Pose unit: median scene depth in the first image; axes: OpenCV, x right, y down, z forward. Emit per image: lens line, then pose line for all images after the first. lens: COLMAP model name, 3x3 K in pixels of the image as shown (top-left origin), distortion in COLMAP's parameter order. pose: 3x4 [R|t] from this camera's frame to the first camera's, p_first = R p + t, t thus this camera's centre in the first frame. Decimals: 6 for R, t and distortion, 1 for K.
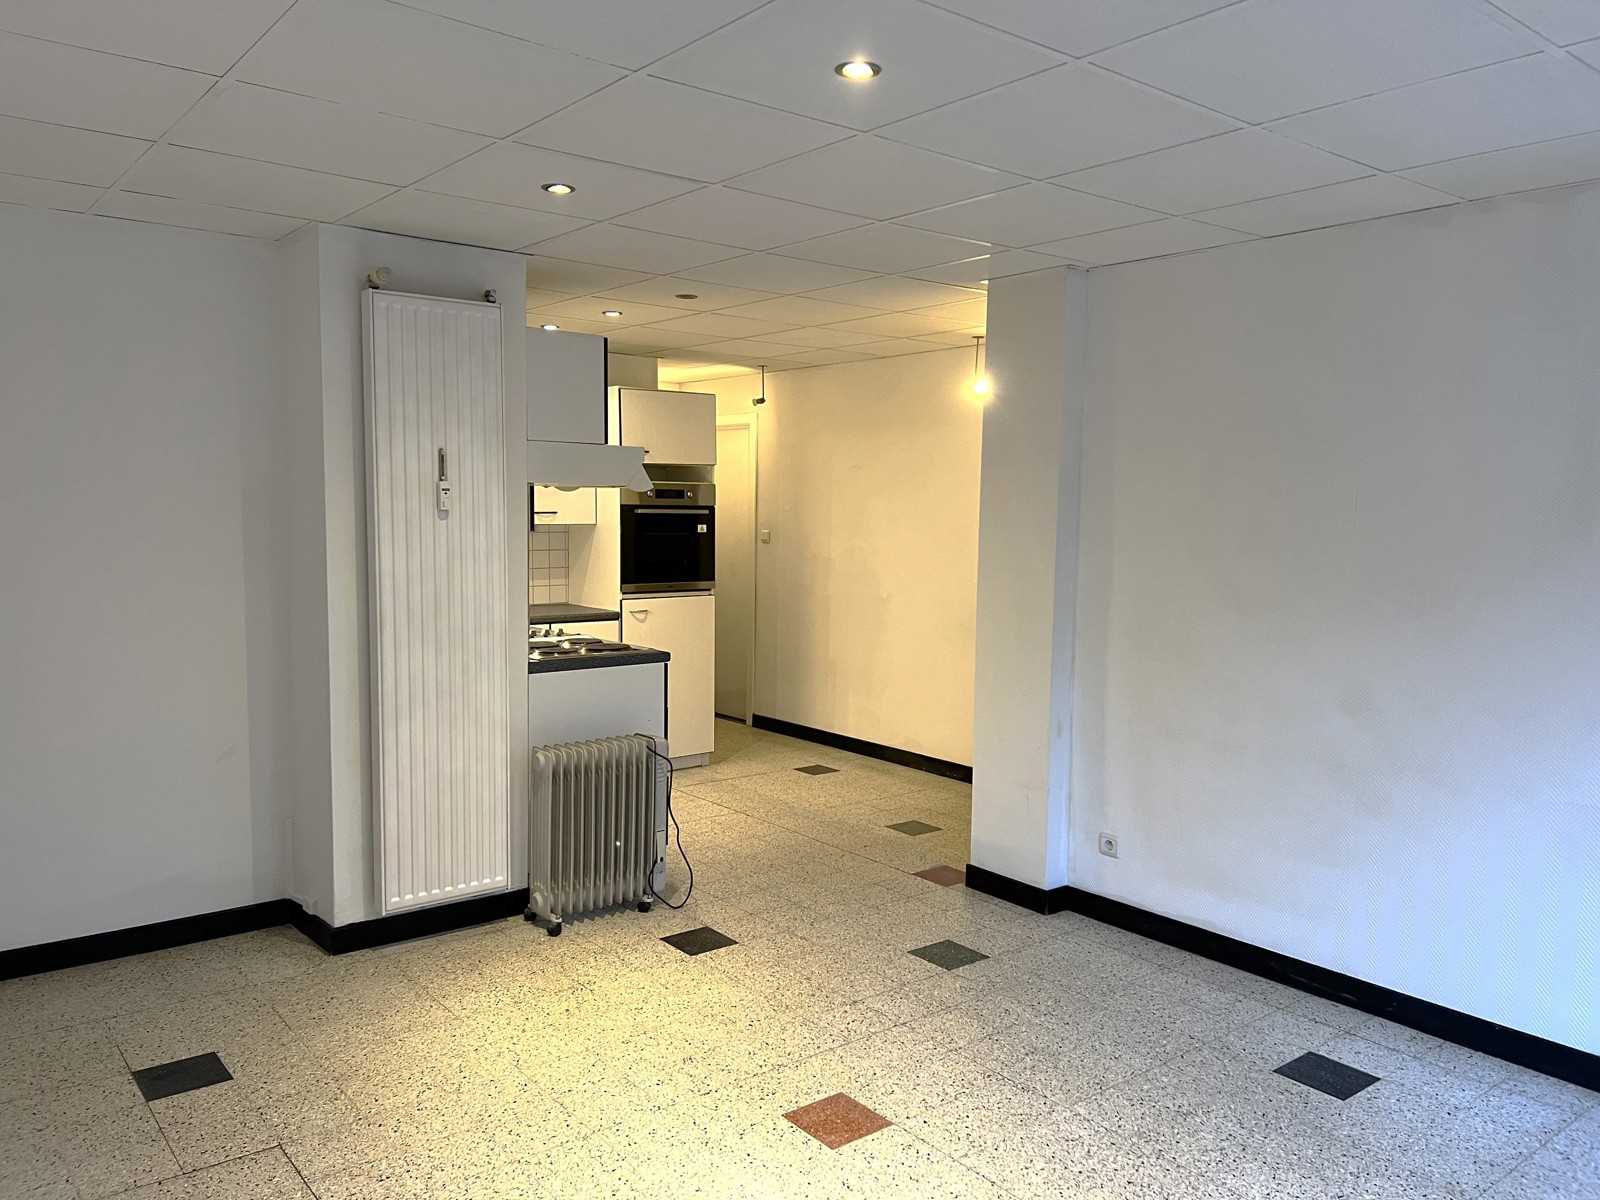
lens RADIAL K [[1211.5, 0, 797.9], [0, 1211.5, 600.7], [0, 0, 1]] dist [0.000704, 0.000200]
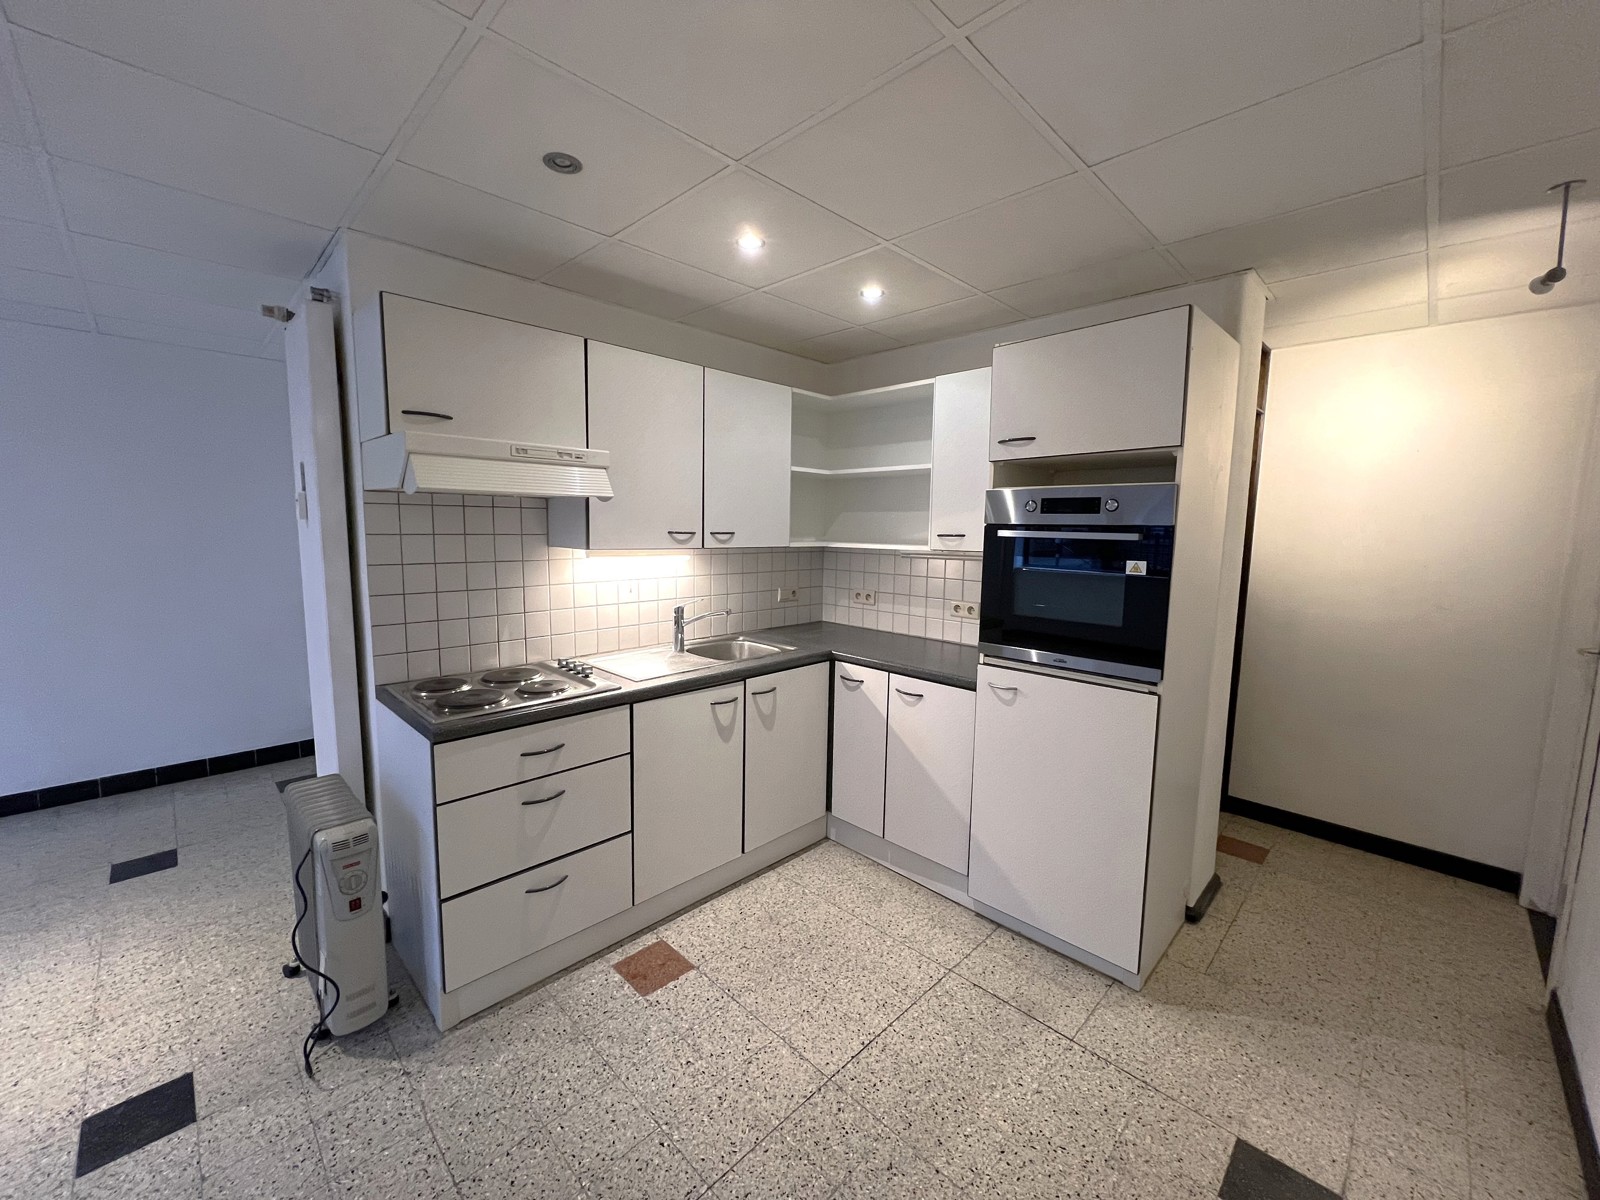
lens RADIAL K [[636.7, 0, 797.5], [0, 636.7, 596.8], [0, 0, 1]] dist [0.000149, -0.000163]
pose [[0.109264, 0.098967, -0.989074, 0.303884], [-0.094469, 0.991561, 0.088779, -0.094377], [0.989513, 0.083737, 0.117691, 1.335501]]
